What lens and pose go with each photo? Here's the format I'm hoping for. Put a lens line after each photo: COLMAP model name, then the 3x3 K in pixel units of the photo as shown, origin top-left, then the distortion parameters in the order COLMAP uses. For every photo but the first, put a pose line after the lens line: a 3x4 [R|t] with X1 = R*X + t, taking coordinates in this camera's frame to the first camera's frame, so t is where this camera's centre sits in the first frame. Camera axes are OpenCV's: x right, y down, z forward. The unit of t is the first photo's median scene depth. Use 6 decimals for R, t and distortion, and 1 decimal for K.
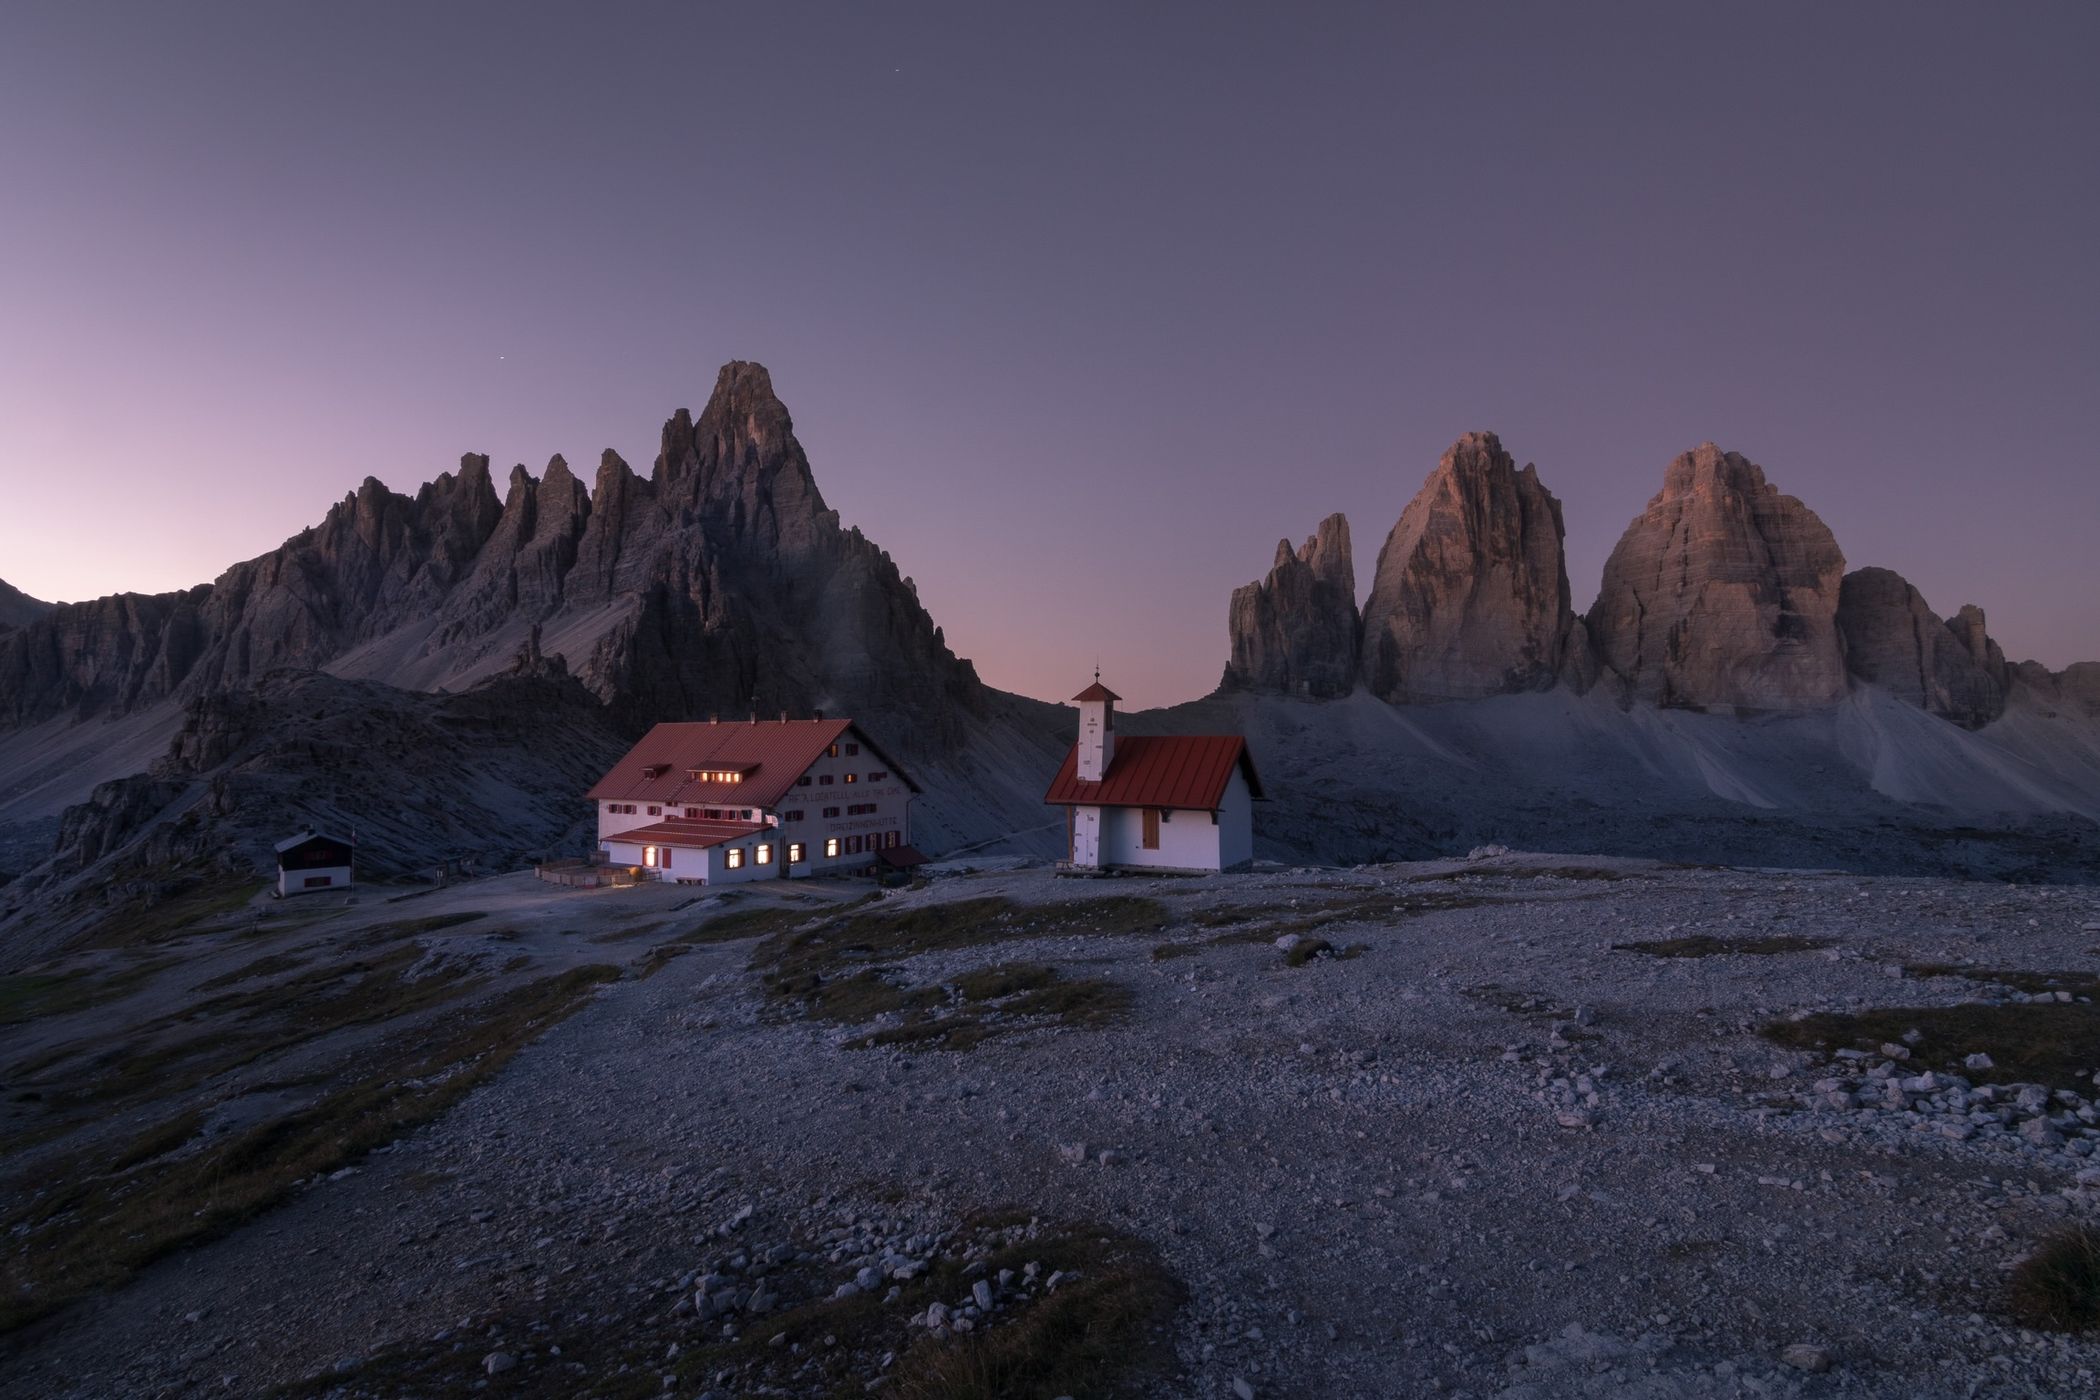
lens RADIAL K [[998.6, 0, 1047.4], [0, 998.6, 693.7], [0, 0, 1]] dist [0.029189, -0.020245]
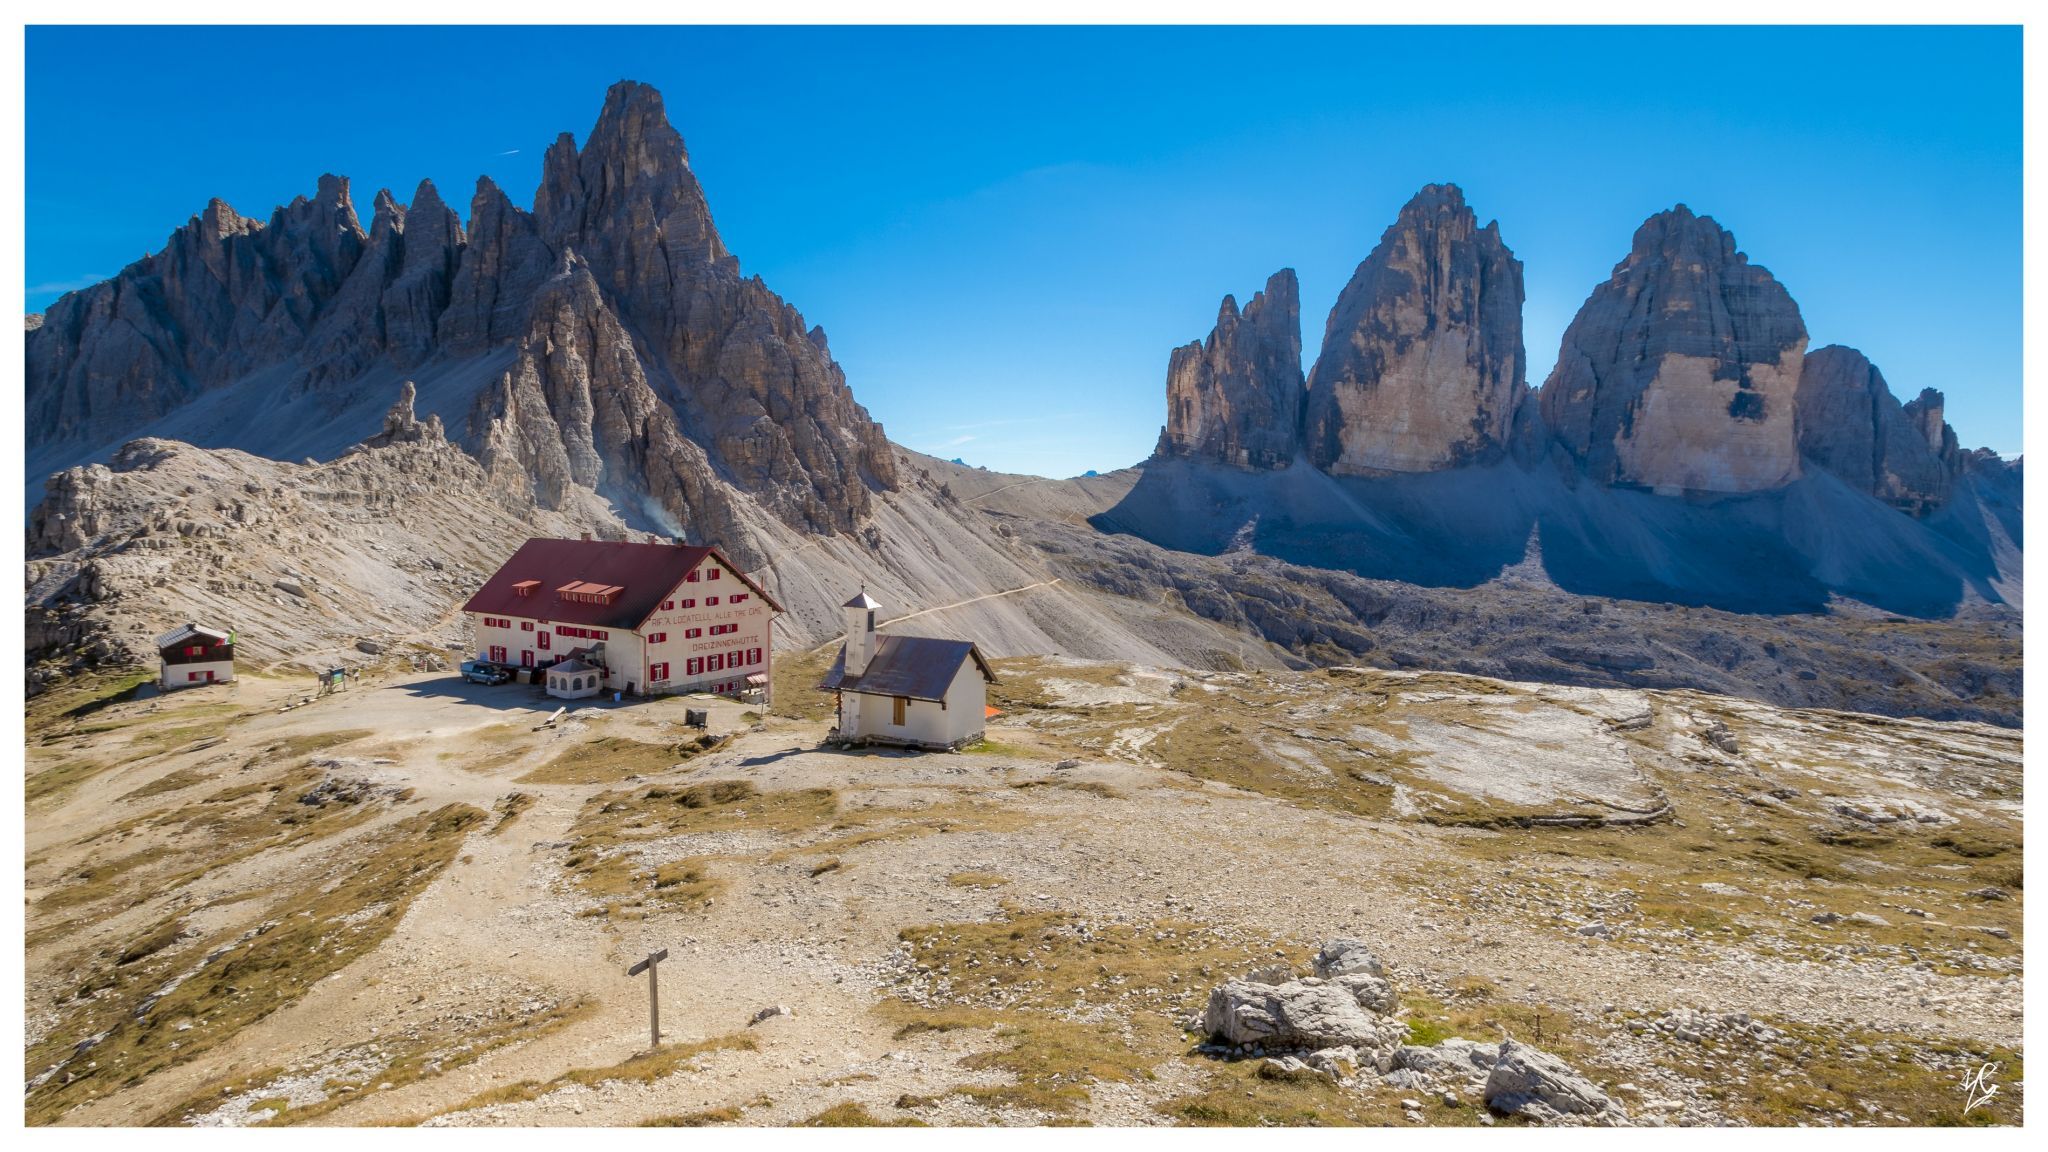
lens RADIAL K [[1075.1, 0, 1011.4], [0, 1075.1, 563.4], [0, 0, 1]] dist [0.005566, -0.001172]
pose [[0.999042, 0.021408, 0.038172, 0.007248], [-0.025197, 0.994494, 0.101716, -0.007499], [-0.035785, -0.102580, 0.994081, -0.013942]]
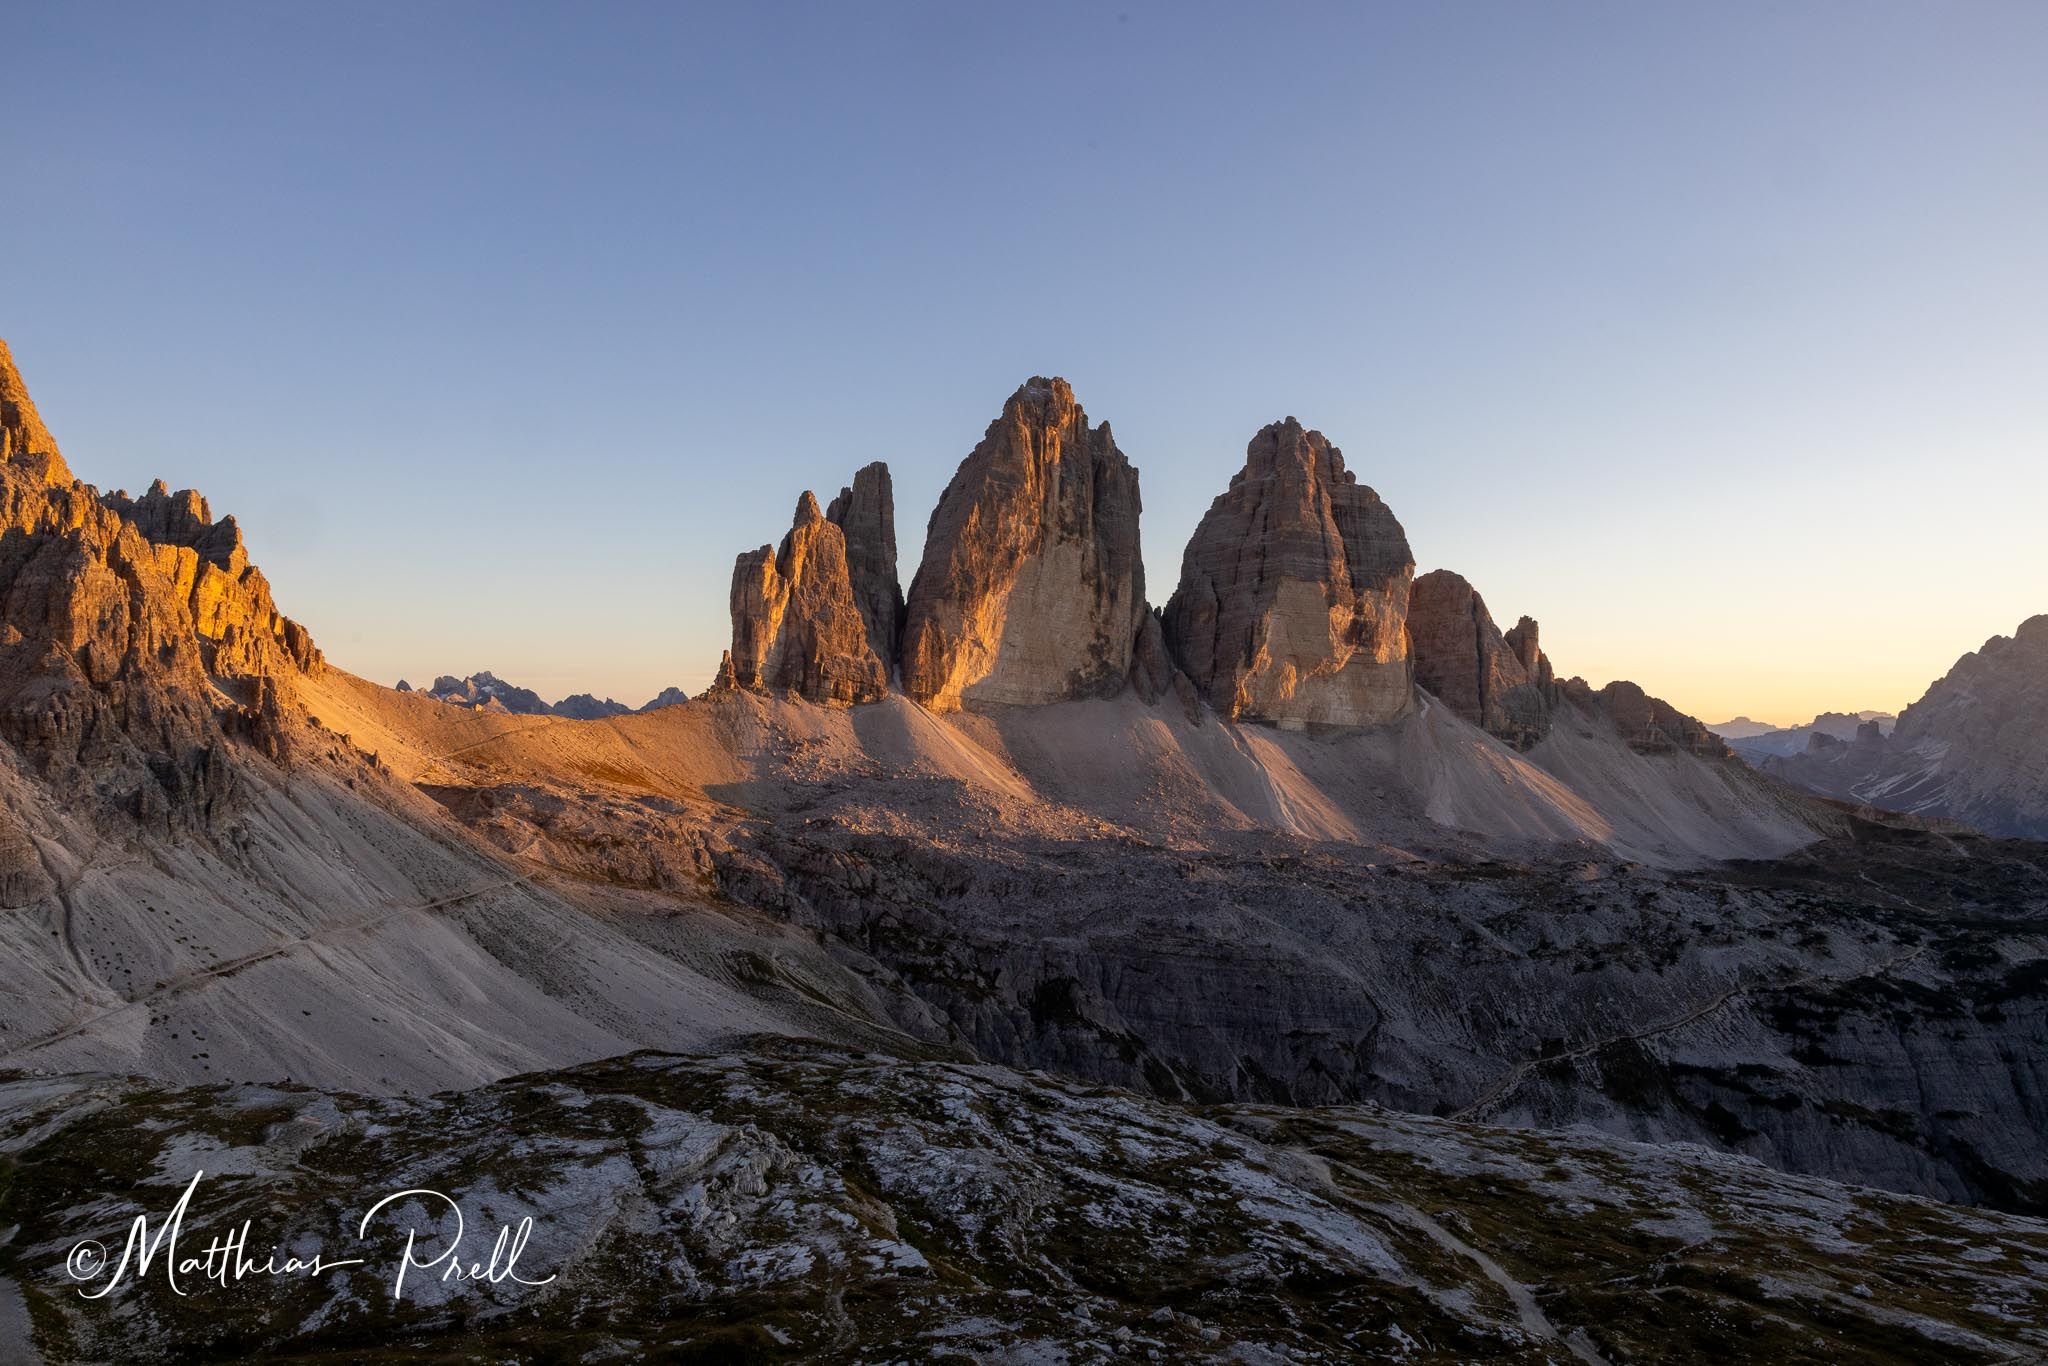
lens RADIAL K [[1370.3, 0, 1022.5], [0, 1370.3, 679.8], [0, 0, 1]] dist [-0.000952, 0.004946]
pose [[0.936753, 0.025956, 0.349029, 0.063218], [-0.029009, 0.999573, 0.003521, -0.041088], [-0.348788, -0.013423, 0.937105, -0.067920]]
